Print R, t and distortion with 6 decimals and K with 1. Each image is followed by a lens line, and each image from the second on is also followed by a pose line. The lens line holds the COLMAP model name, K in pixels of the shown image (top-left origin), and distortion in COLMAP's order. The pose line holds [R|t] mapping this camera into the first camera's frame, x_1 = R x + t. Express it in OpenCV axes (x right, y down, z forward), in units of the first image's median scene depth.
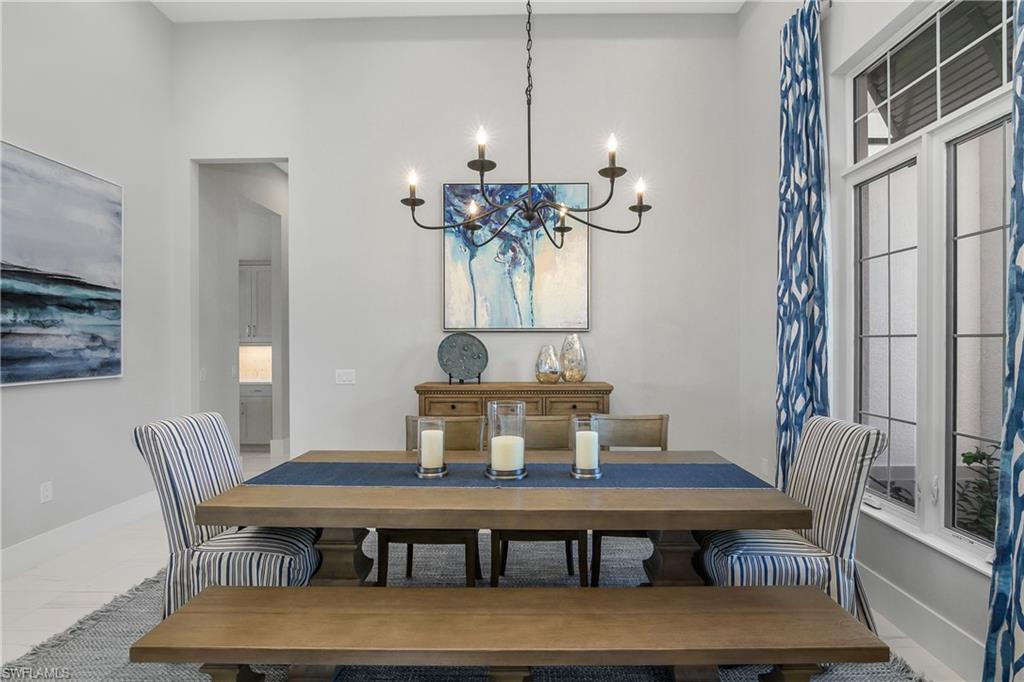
lens RADIAL K [[519.1, 0, 509.8], [0, 519.1, 345.2], [0, 0, 1]] dist [-0.023908, 0.001730]
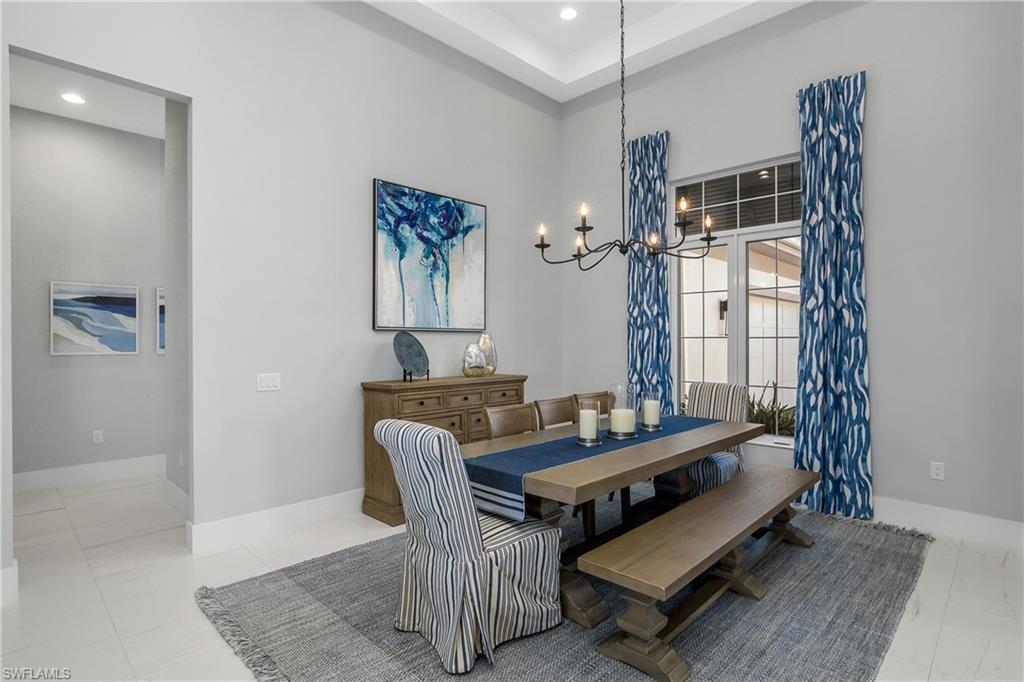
lens RADIAL K [[519.1, 0, 509.8], [0, 519.1, 345.2], [0, 0, 1]] dist [-0.023908, 0.001730]
pose [[0.688433, -0.006423, 0.725271, -0.668477], [0.003254, 0.999978, 0.005768, -0.002404], [-0.725292, -0.001611, 0.688439, 0.143337]]
